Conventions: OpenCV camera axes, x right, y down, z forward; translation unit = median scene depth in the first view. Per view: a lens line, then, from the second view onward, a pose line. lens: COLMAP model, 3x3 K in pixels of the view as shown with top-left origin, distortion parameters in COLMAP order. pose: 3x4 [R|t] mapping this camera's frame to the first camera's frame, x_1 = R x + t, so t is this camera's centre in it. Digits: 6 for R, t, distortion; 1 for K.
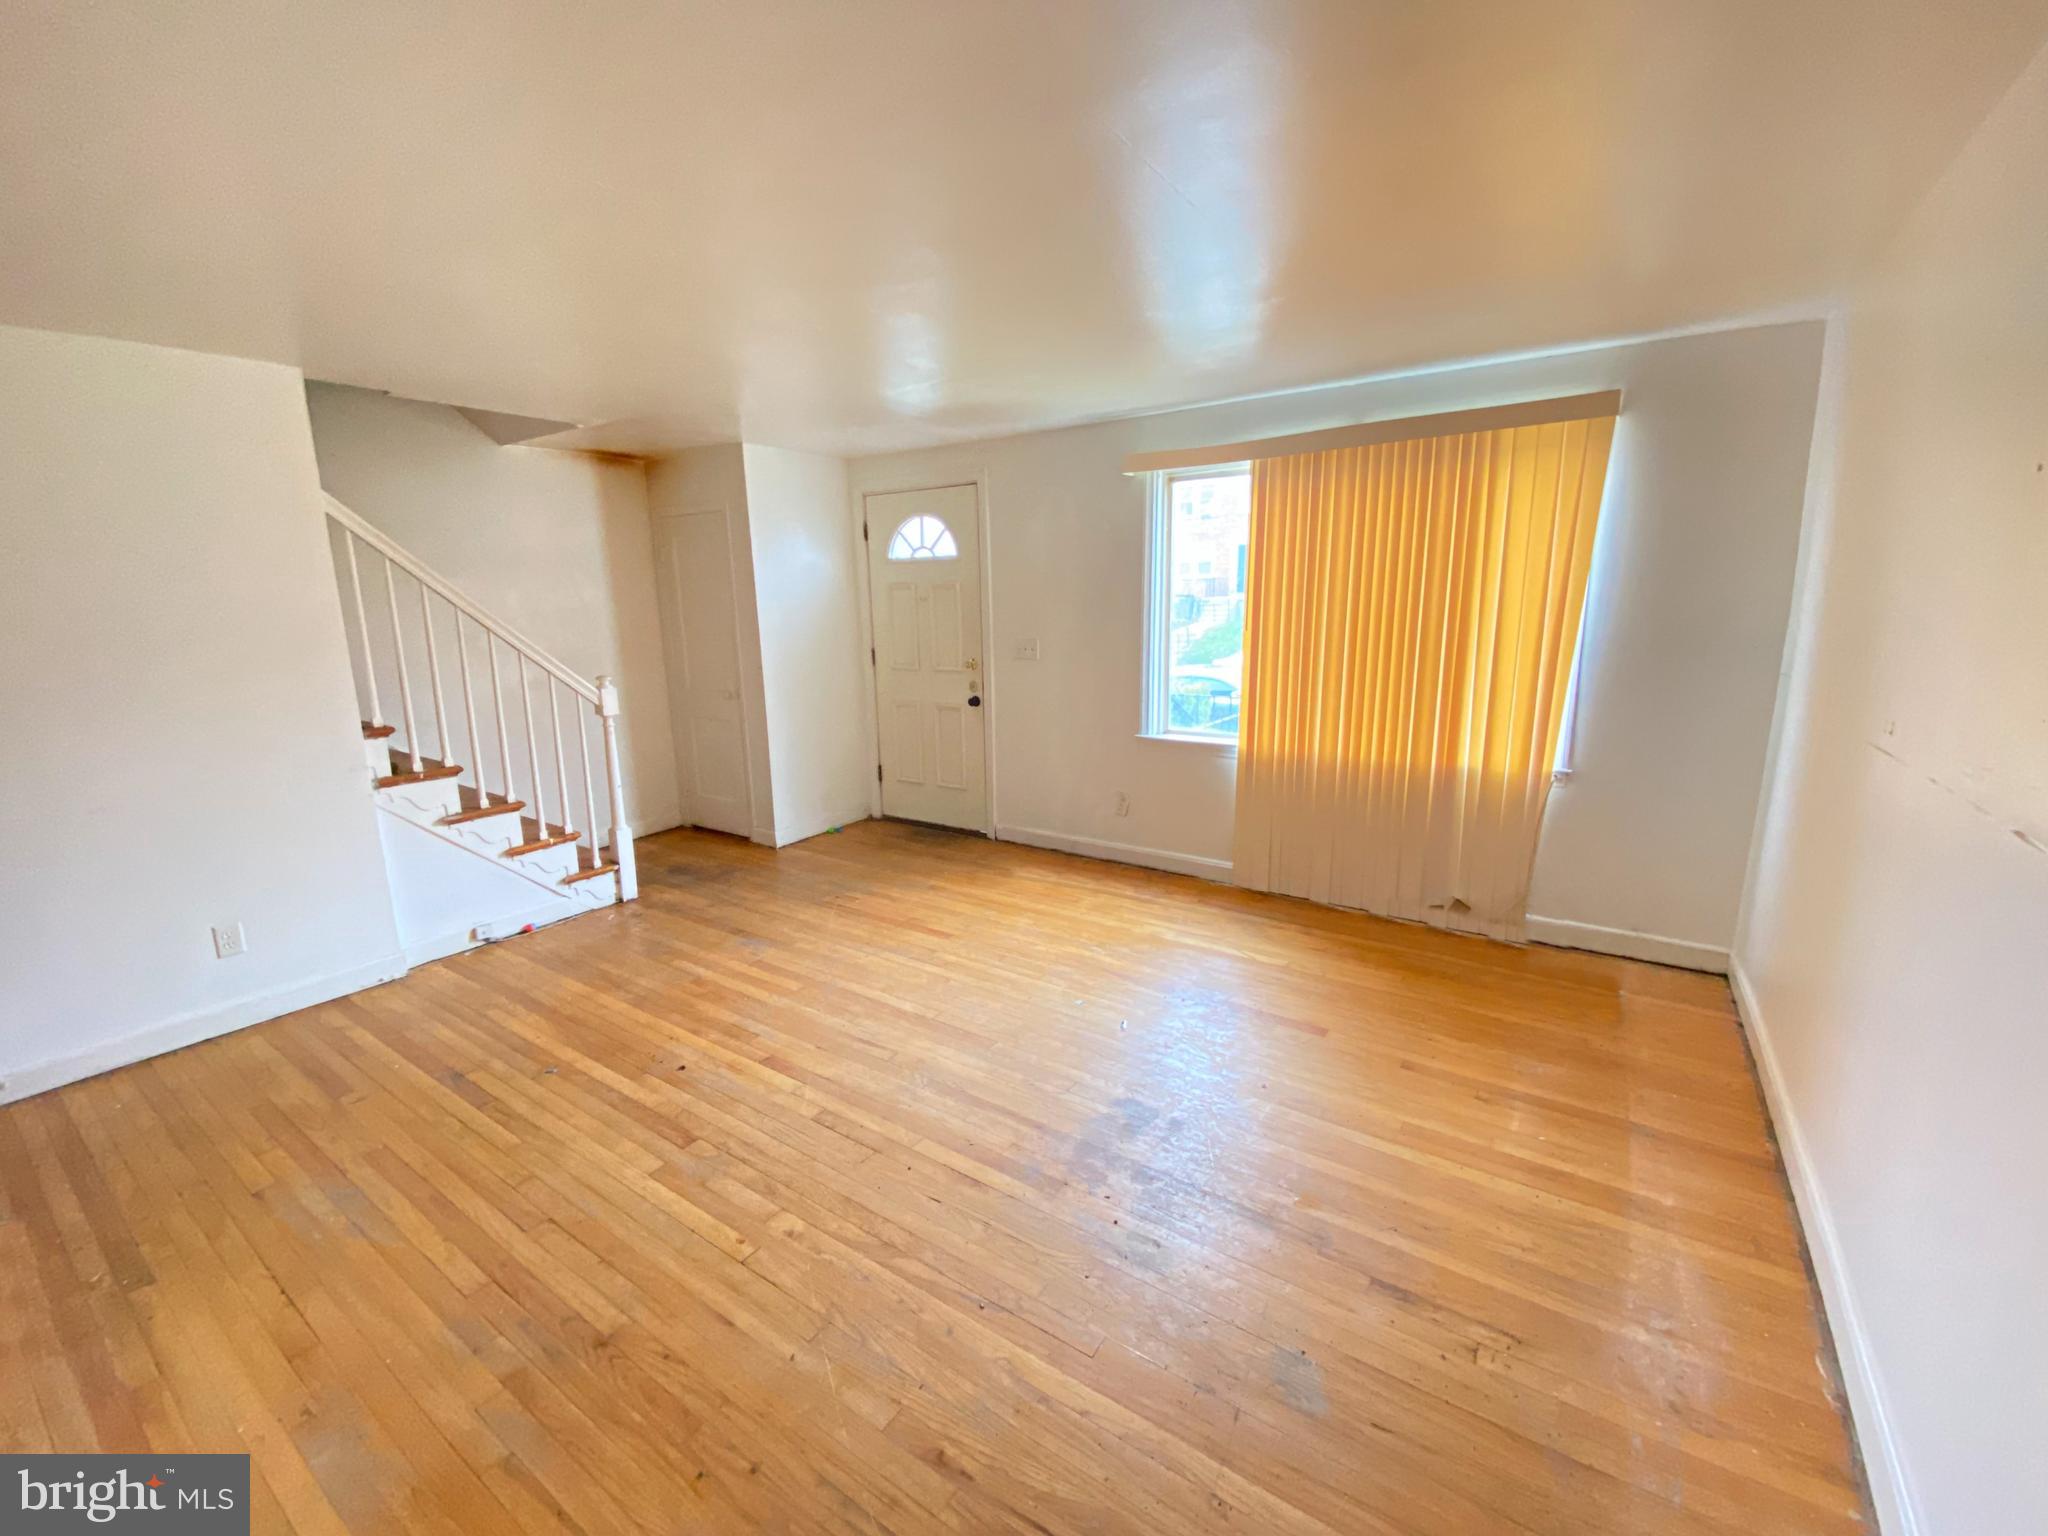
lens RADIAL K [[840.7, 0, 1024.0], [0, 840.7, 768.0], [0, 0, 1]] dist [0.030845, -0.023824]
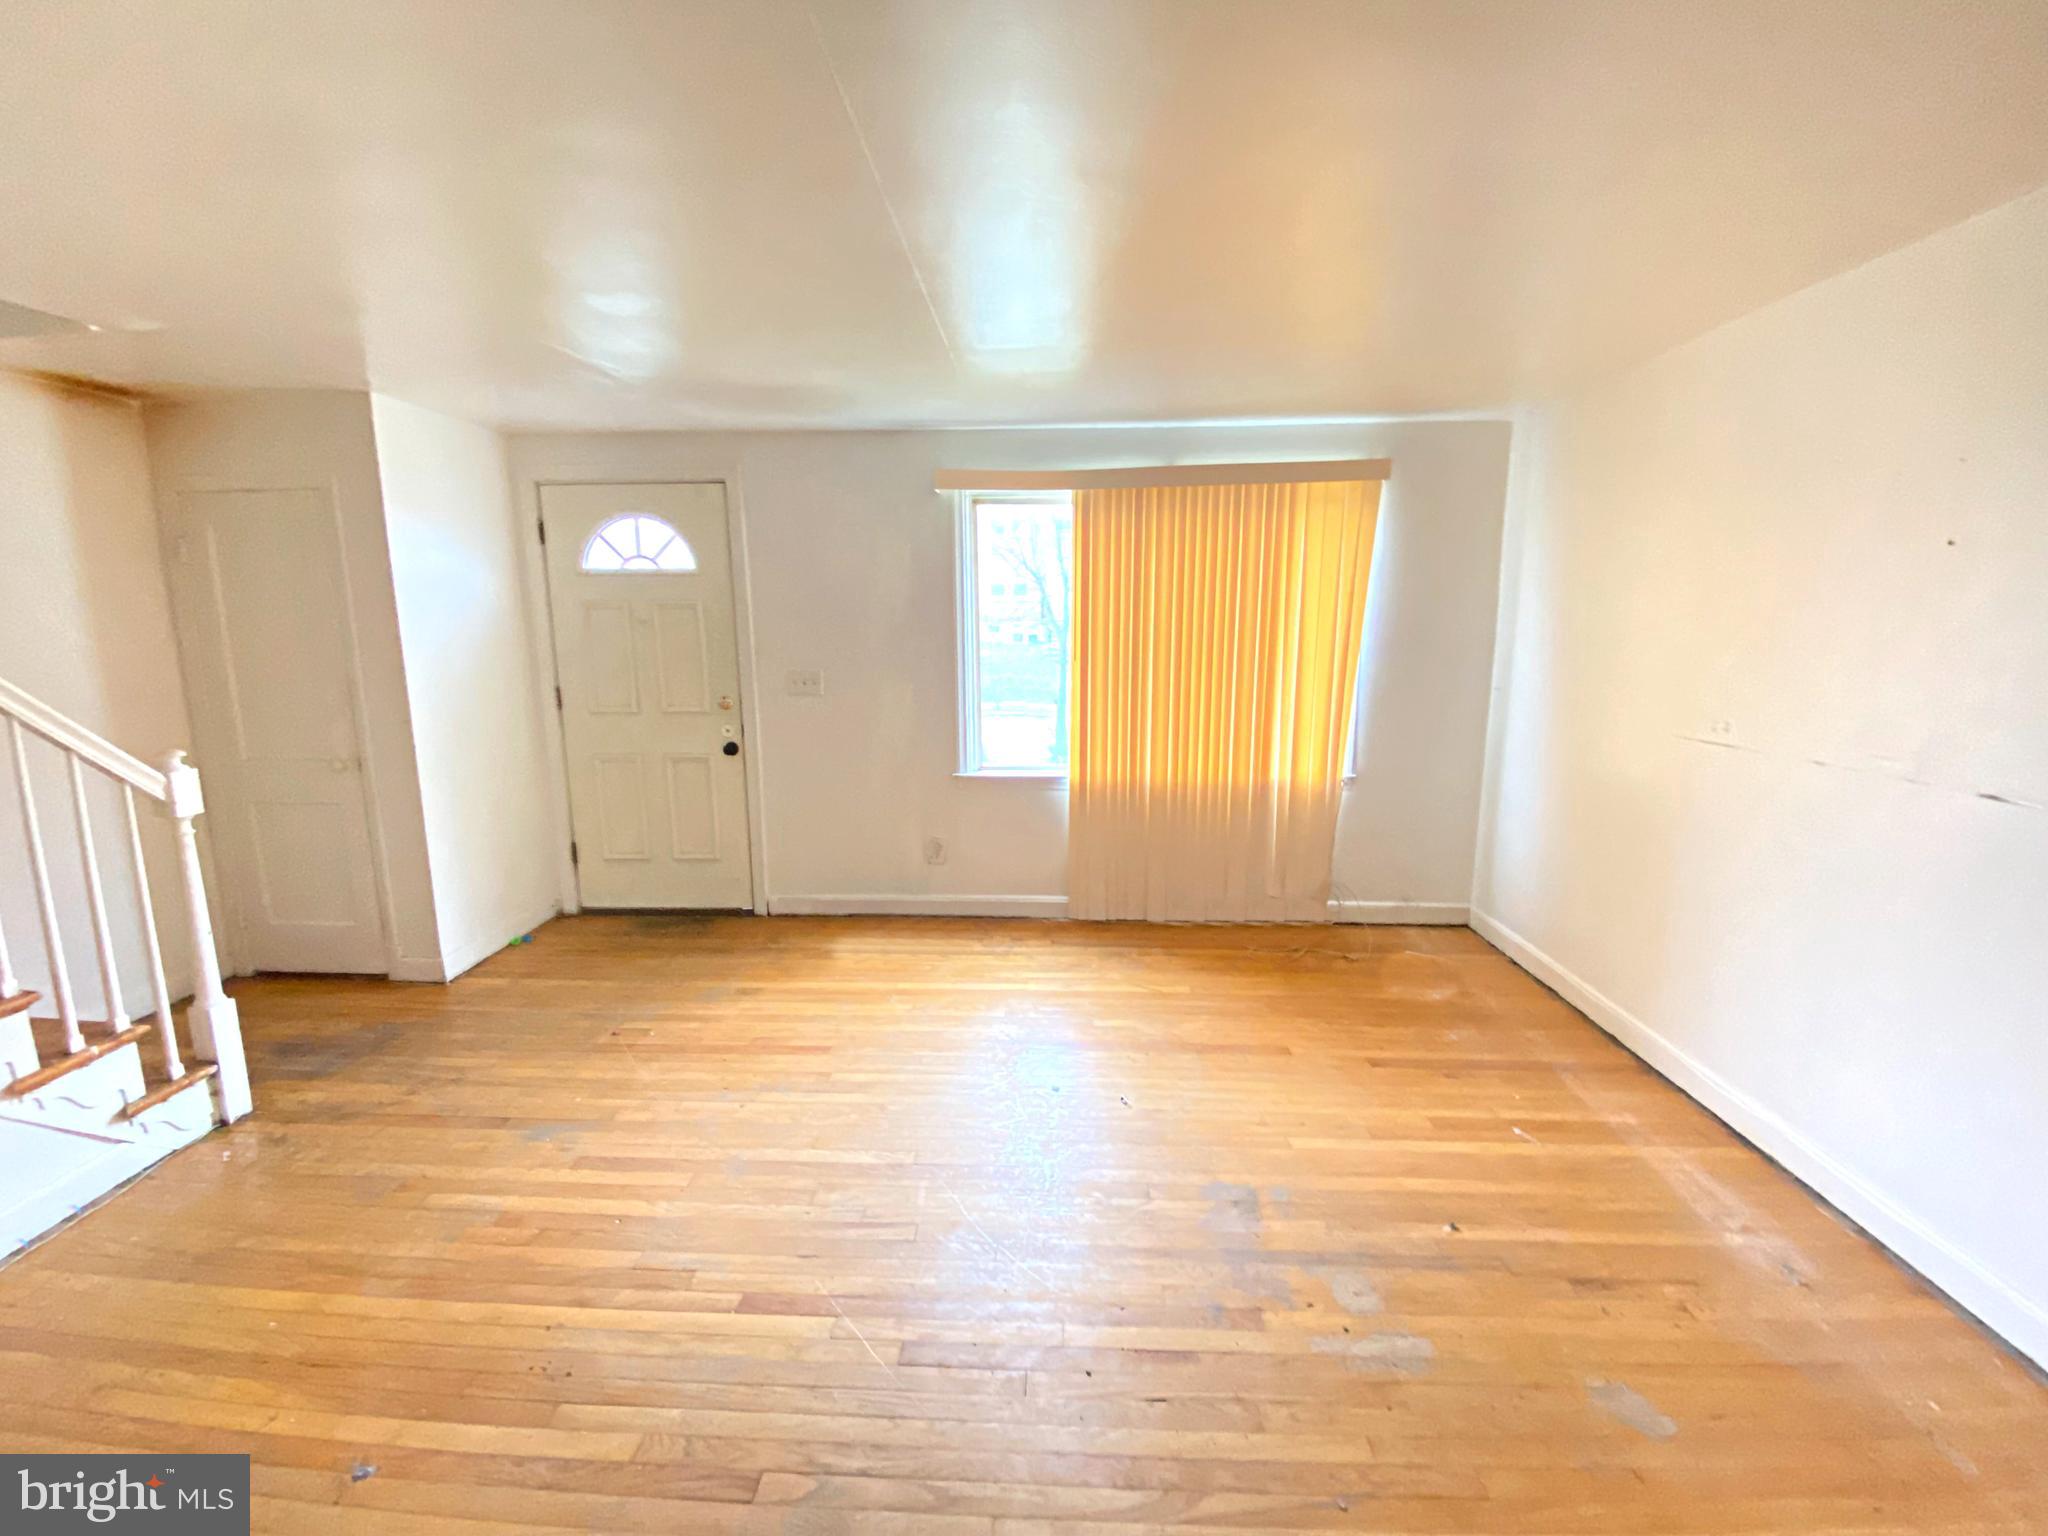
lens RADIAL K [[844.4, 0, 1066.2], [0, 844.4, 762.7], [0, 0, 1]] dist [0.024743, -0.024090]
pose [[0.847937, -0.076414, 0.524560, -0.272990], [0.094970, 0.995444, -0.008507, -0.036360], [-0.521520, 0.057031, 0.851331, 0.176379]]
